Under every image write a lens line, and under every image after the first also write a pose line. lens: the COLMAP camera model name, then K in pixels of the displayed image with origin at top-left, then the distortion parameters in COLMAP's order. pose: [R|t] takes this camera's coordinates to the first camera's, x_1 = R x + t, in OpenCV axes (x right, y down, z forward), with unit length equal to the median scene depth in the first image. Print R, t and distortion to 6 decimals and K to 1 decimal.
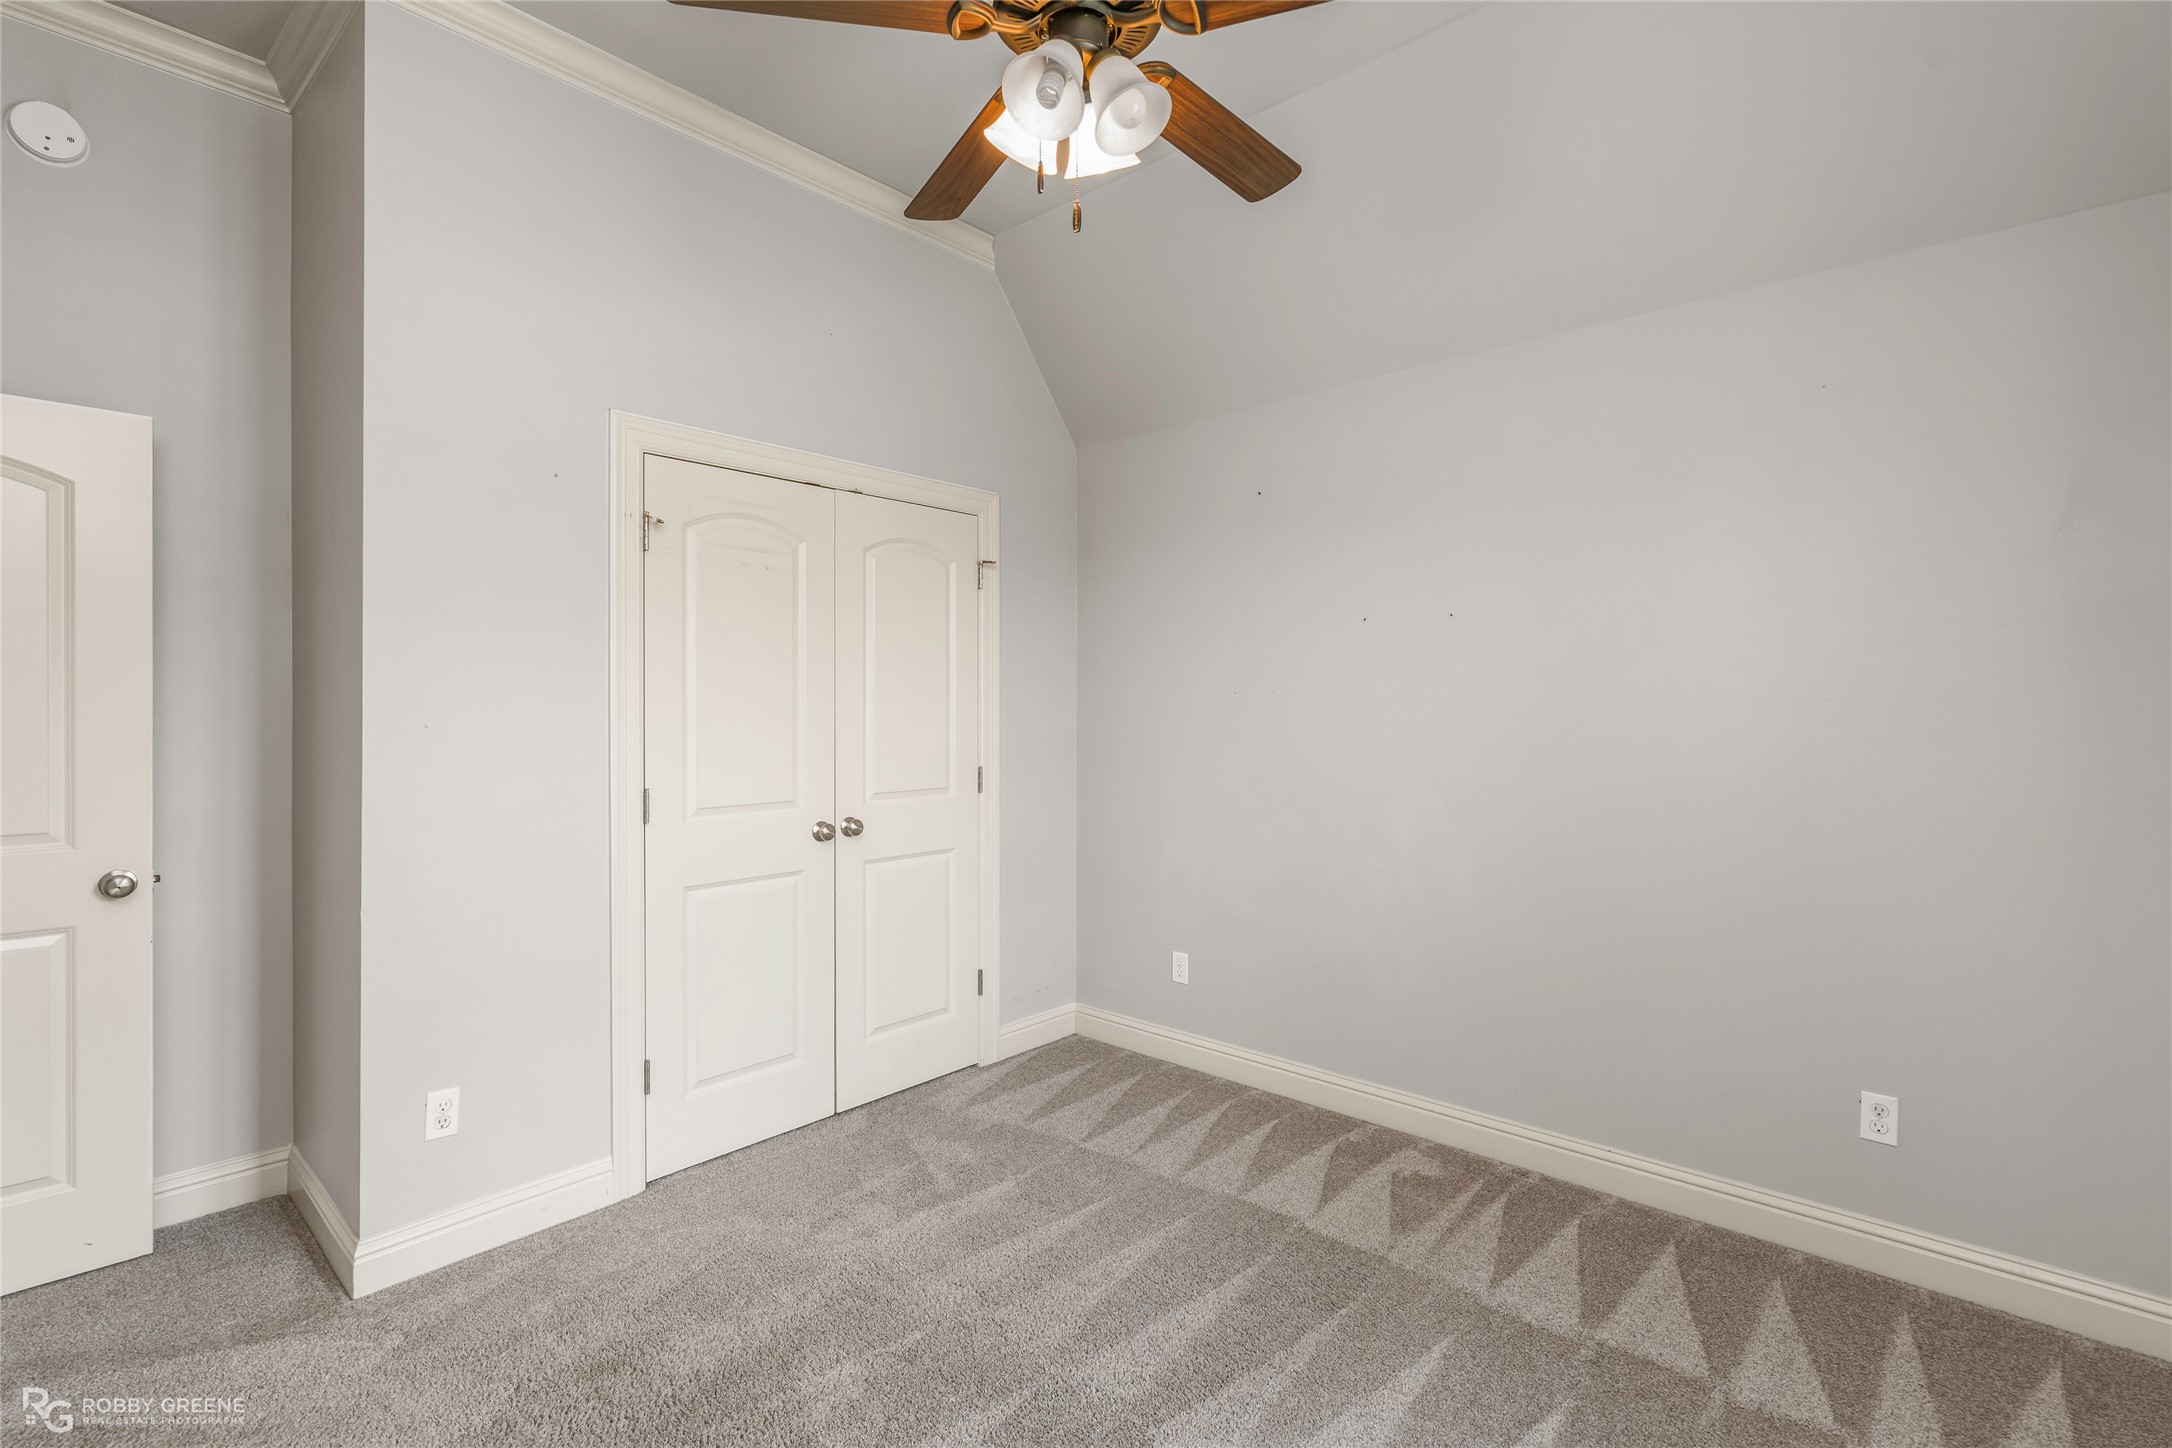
lens RADIAL K [[1004.8, 0, 1092.7], [0, 1004.8, 715.5], [0, 0, 1]] dist [-0.002093, -0.000091]
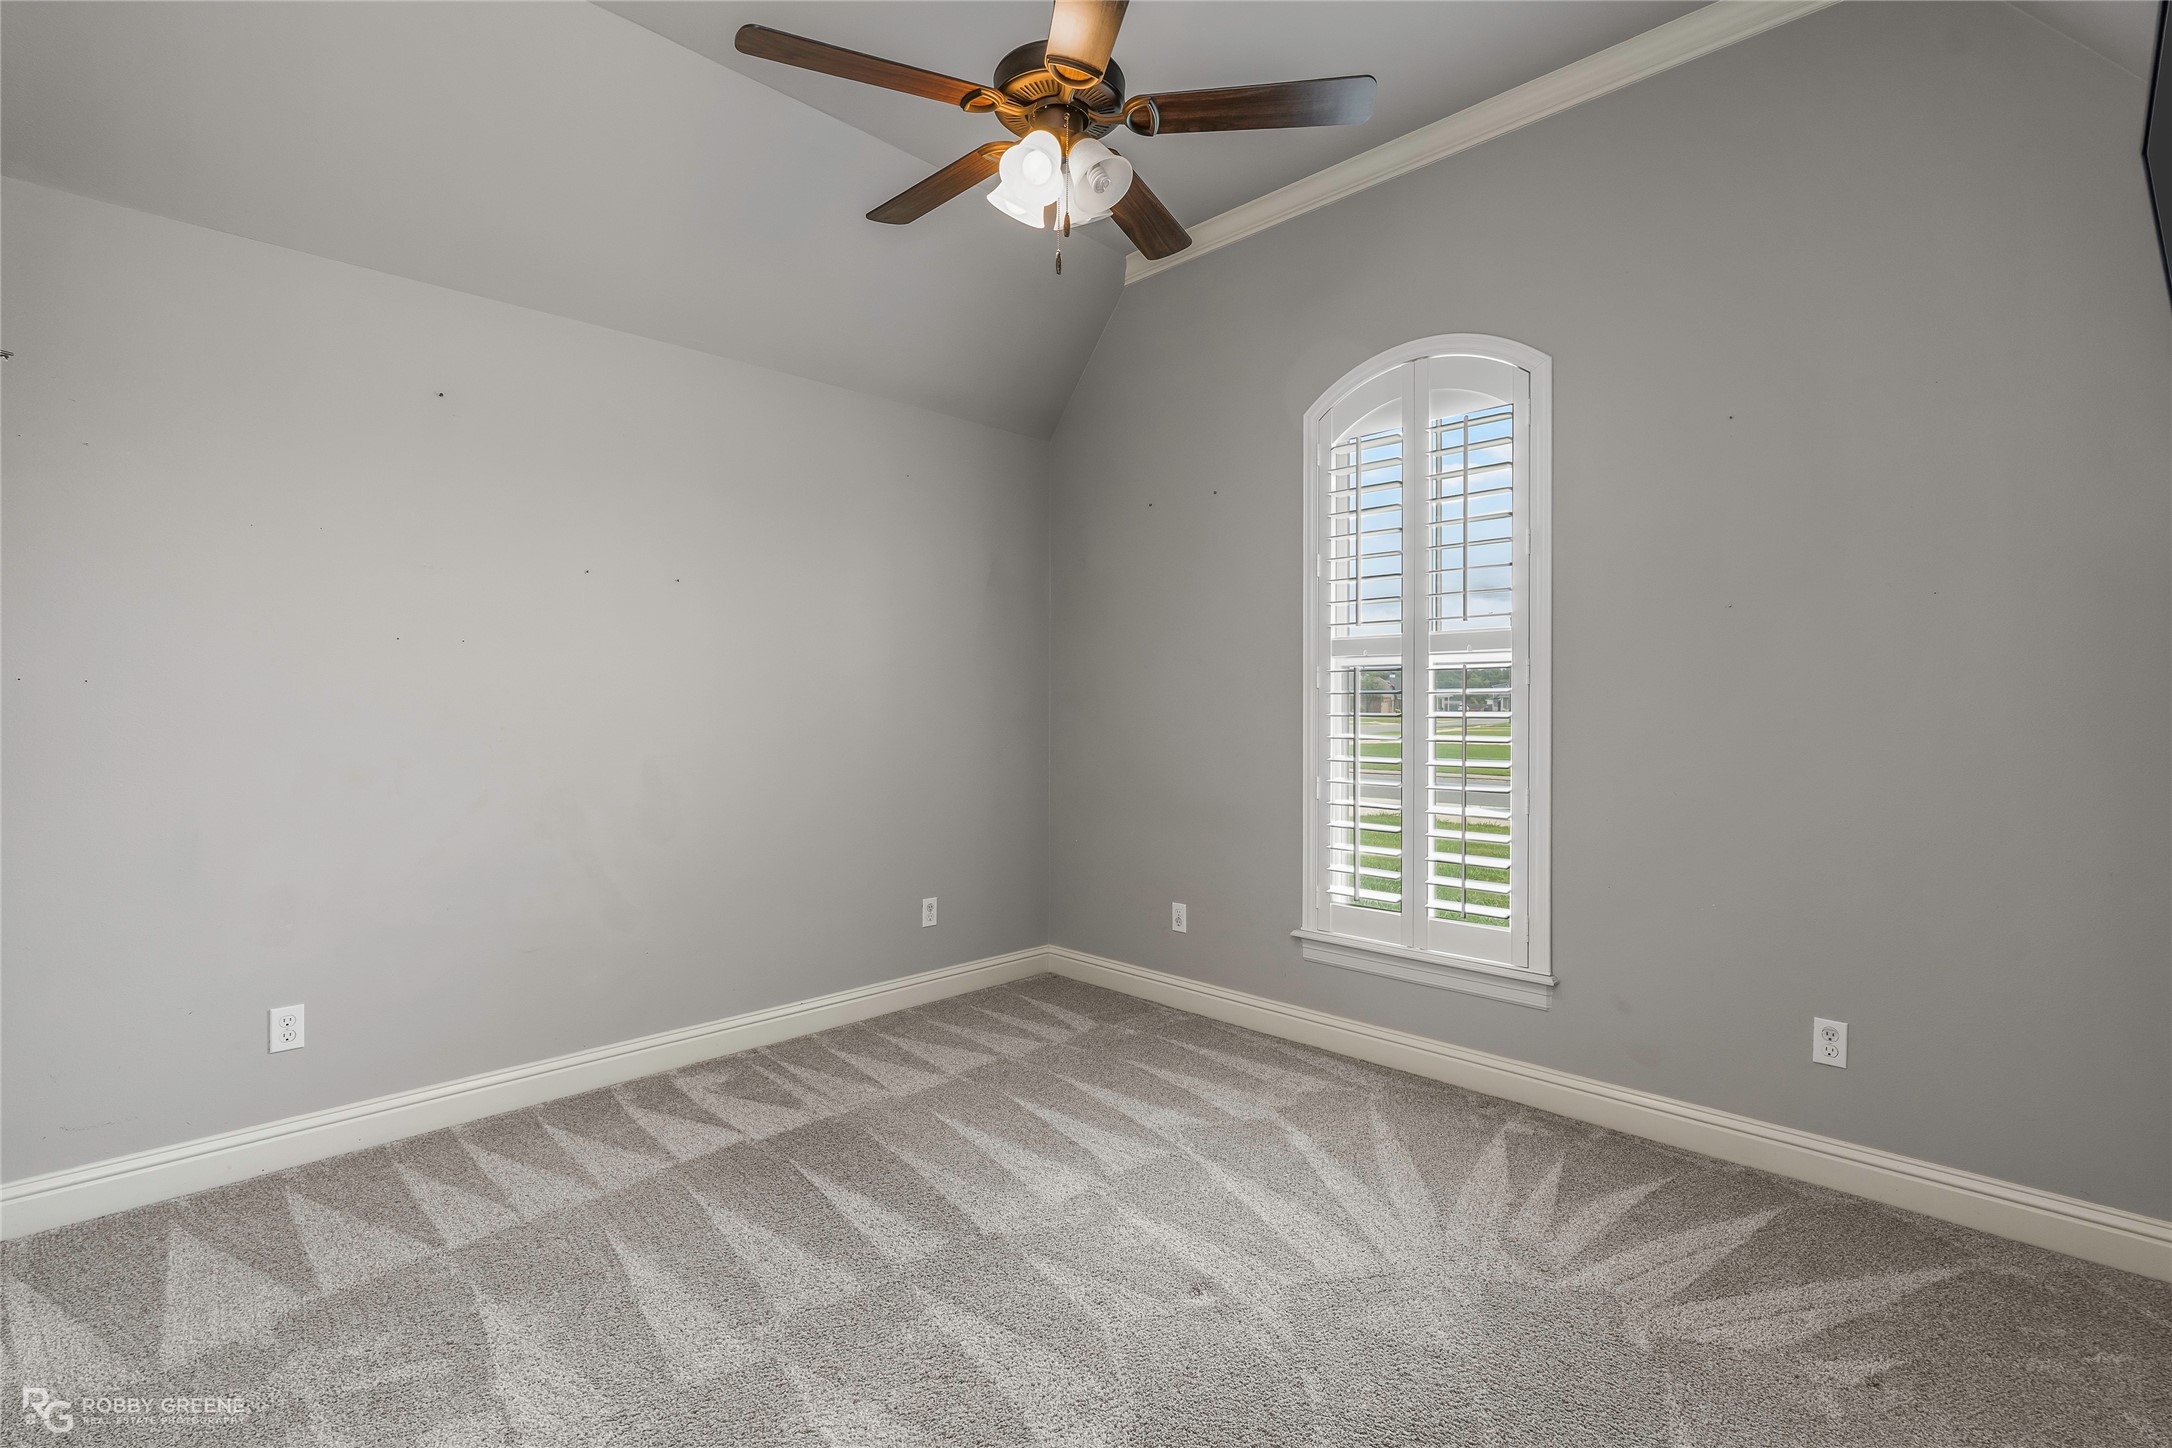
lens RADIAL K [[1004.8, 0, 1093.6], [0, 1004.8, 715.2], [0, 0, 1]] dist [-0.002093, -0.000091]
pose [[0.040672, -0.007038, 0.999148, -0.786693], [0.014409, 0.999875, 0.006457, 0.048227], [-0.999069, 0.014134, 0.040769, 0.547952]]
